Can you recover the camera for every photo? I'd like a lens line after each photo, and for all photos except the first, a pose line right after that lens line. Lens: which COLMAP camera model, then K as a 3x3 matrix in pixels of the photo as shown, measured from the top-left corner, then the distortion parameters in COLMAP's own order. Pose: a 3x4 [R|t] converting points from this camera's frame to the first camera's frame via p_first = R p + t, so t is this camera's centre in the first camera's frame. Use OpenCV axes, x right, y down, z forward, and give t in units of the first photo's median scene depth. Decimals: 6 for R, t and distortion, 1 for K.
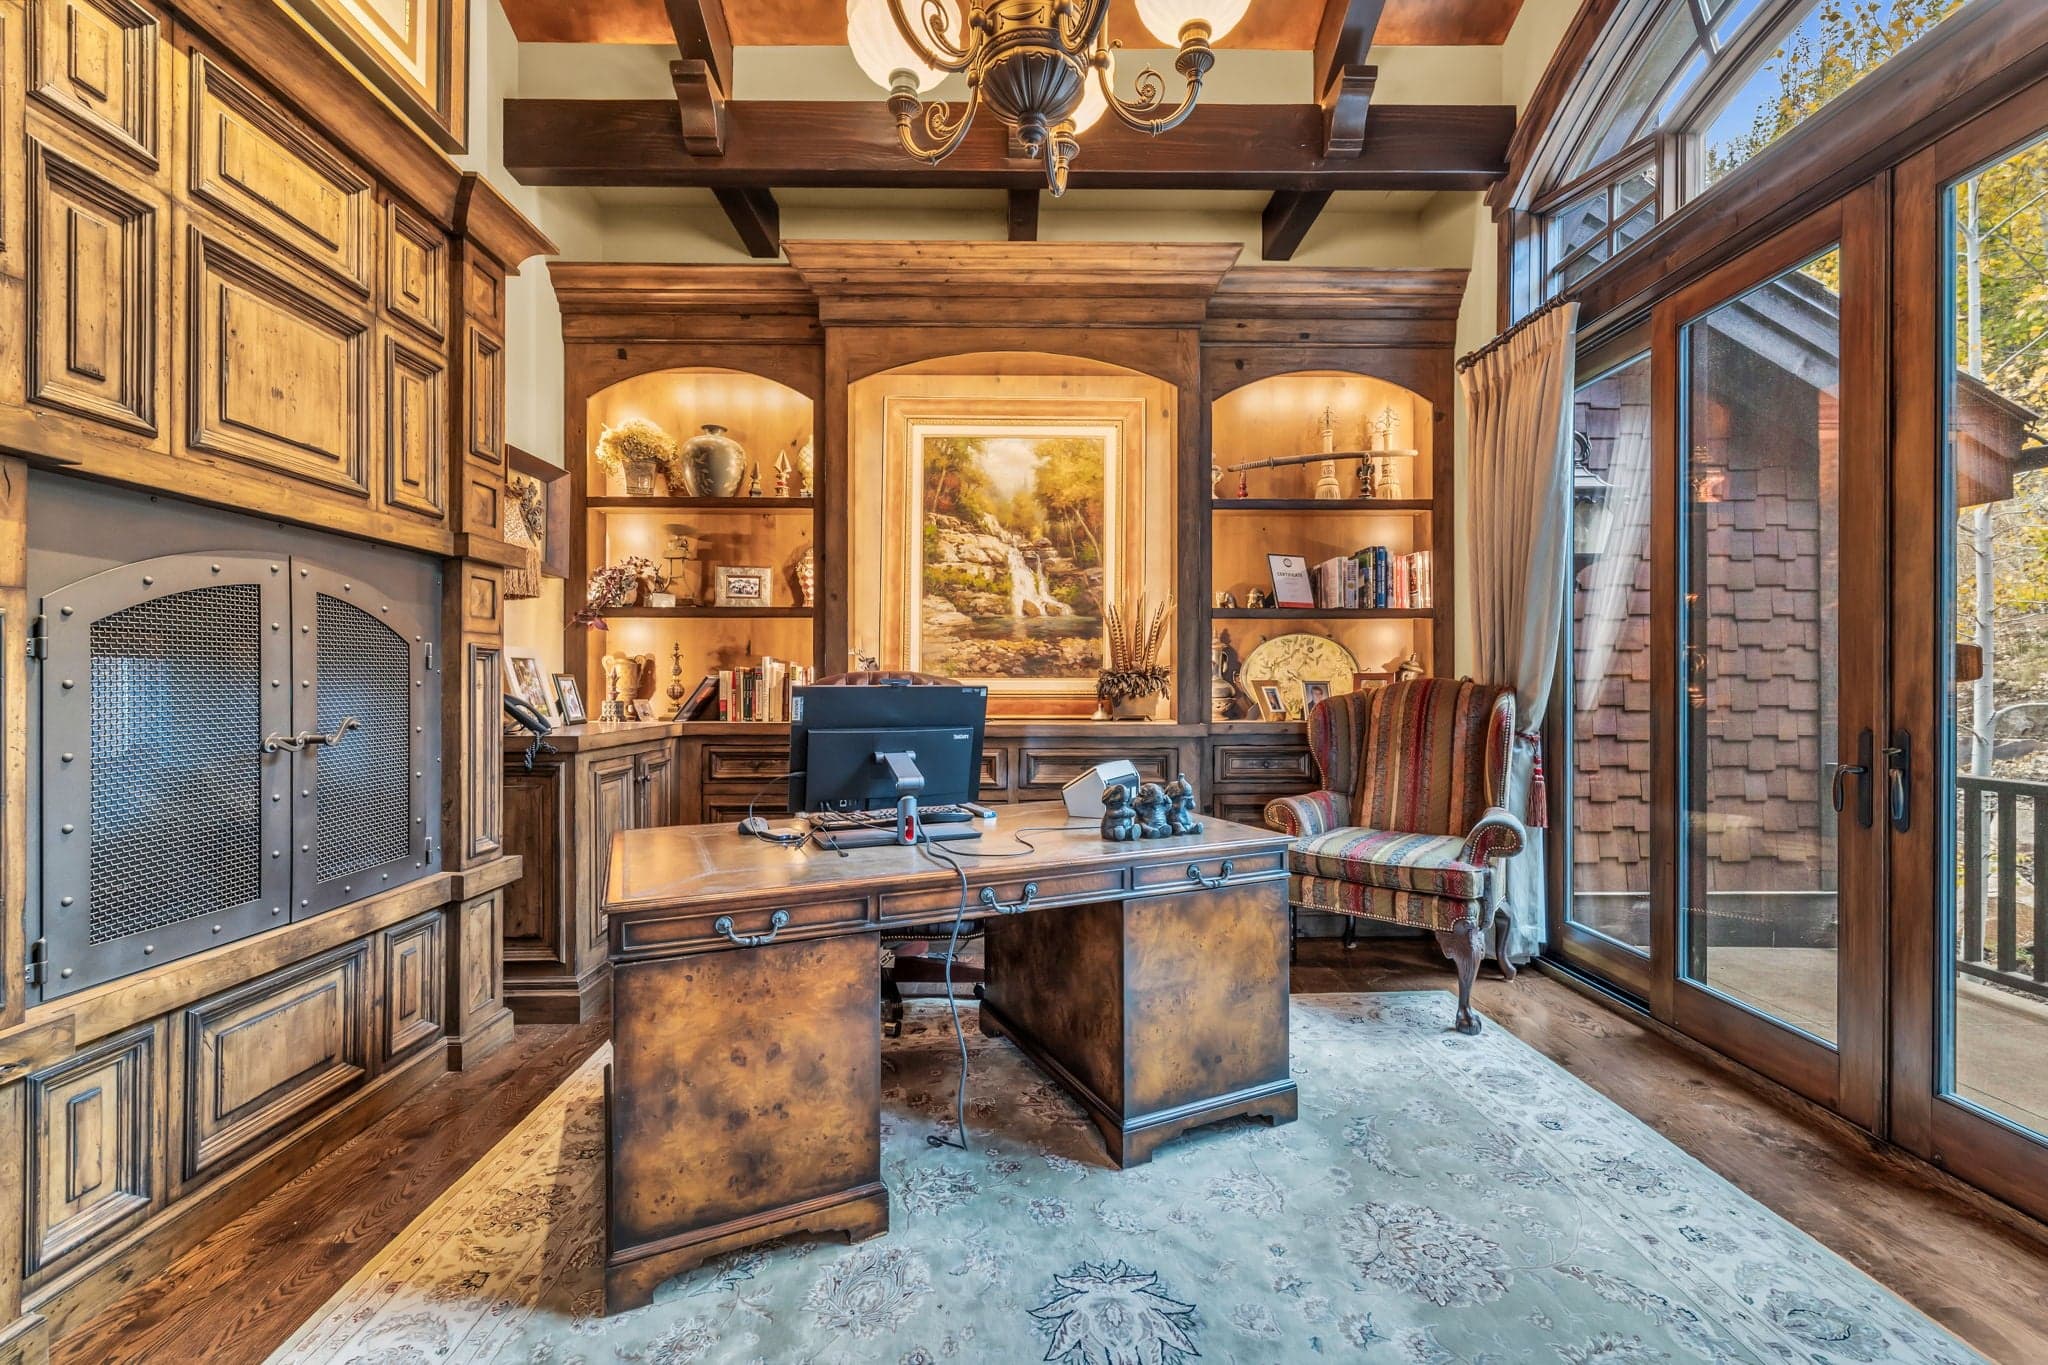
lens RADIAL K [[847.5, 0, 1019.0], [0, 847.5, 682.8], [0, 0, 1]] dist [0.000349, 0.000016]
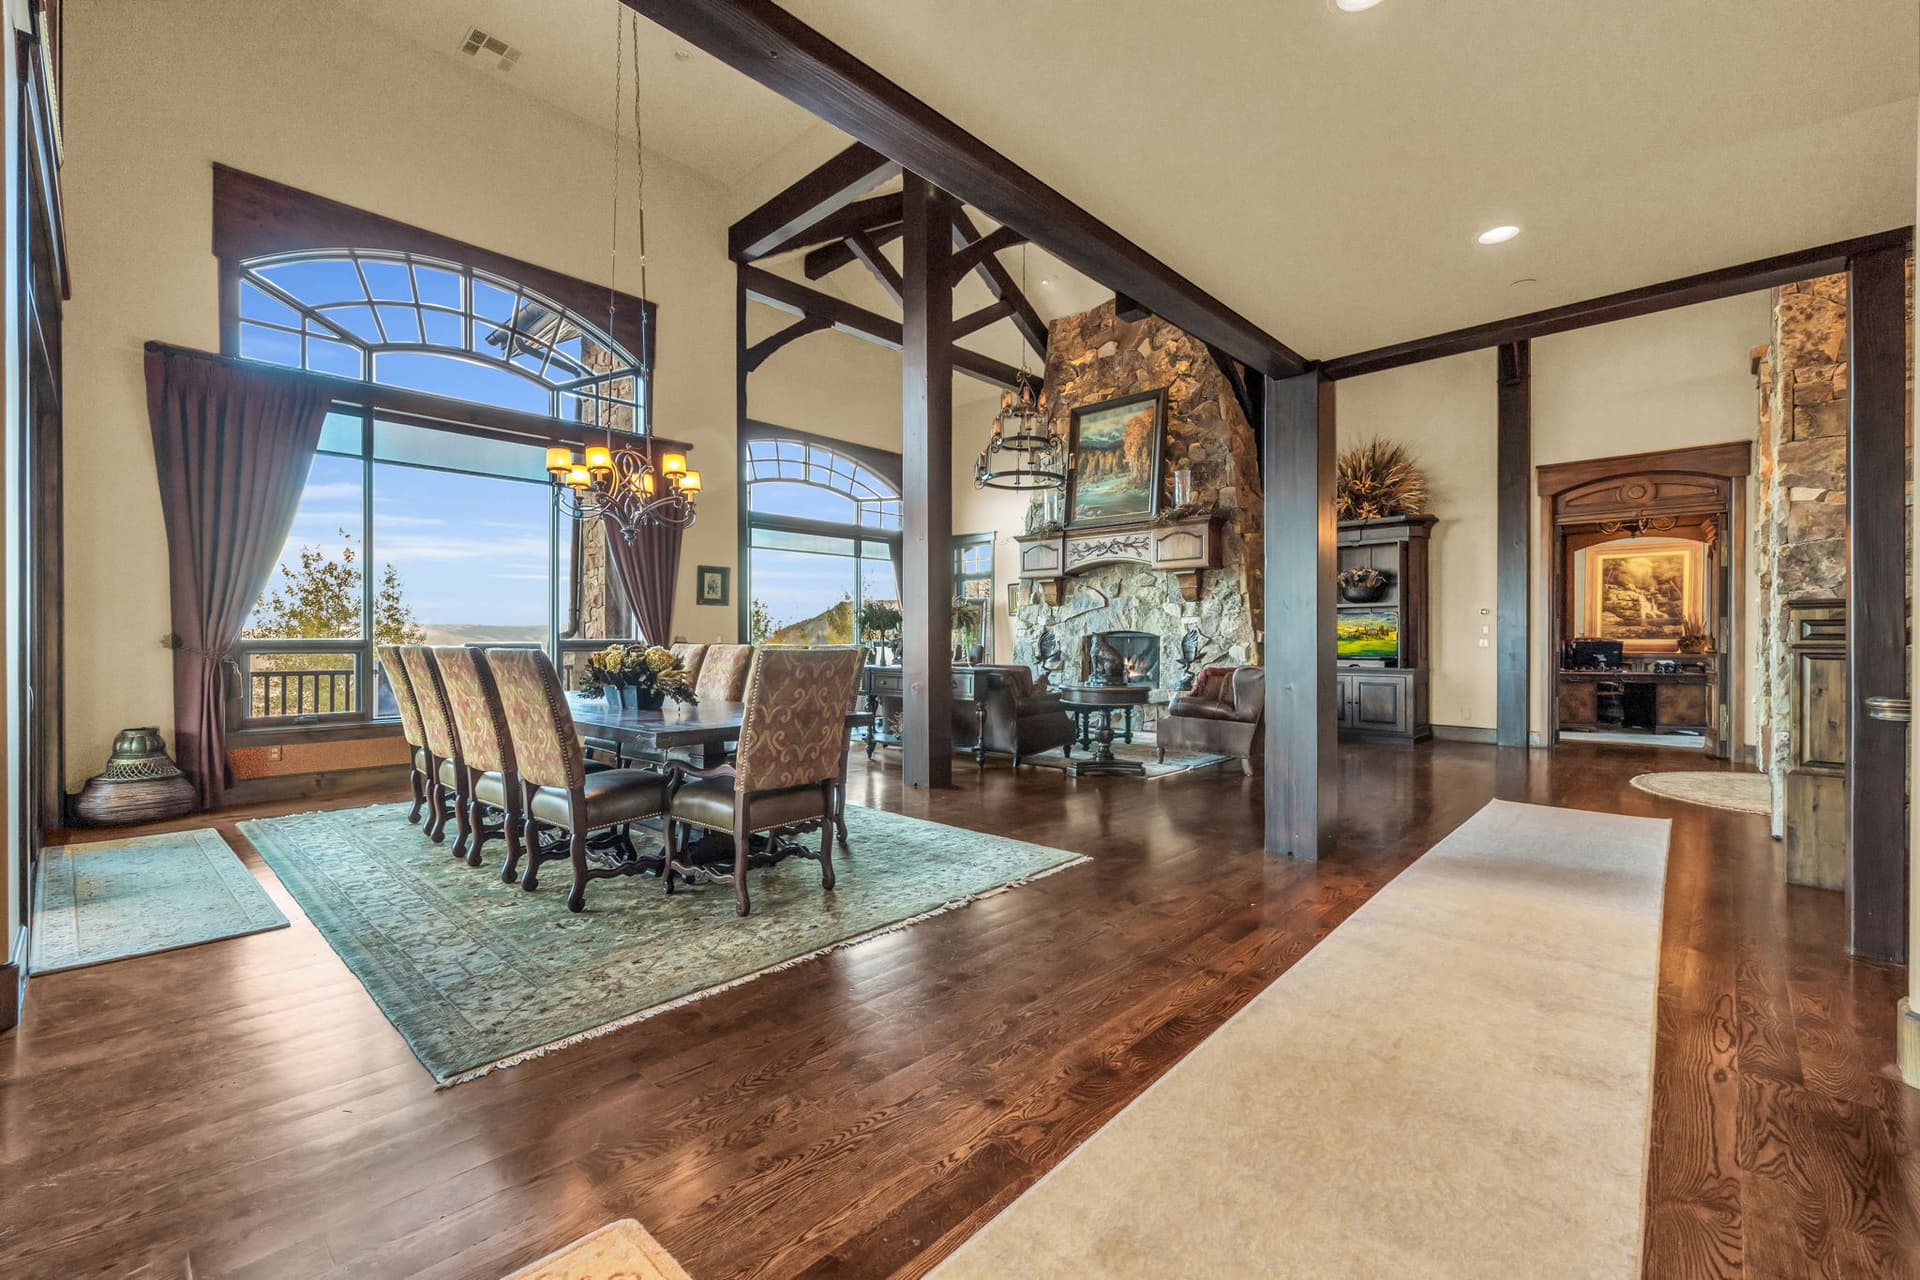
lens RADIAL K [[794.6, 0, 961.3], [0, 794.6, 642.8], [0, 0, 1]] dist [0.000349, 0.000016]
pose [[0.717392, 0.002147, -0.696667, 0.221397], [0.000679, 0.999993, 0.003781, -0.004786], [0.696670, -0.003185, 0.717385, -2.622210]]
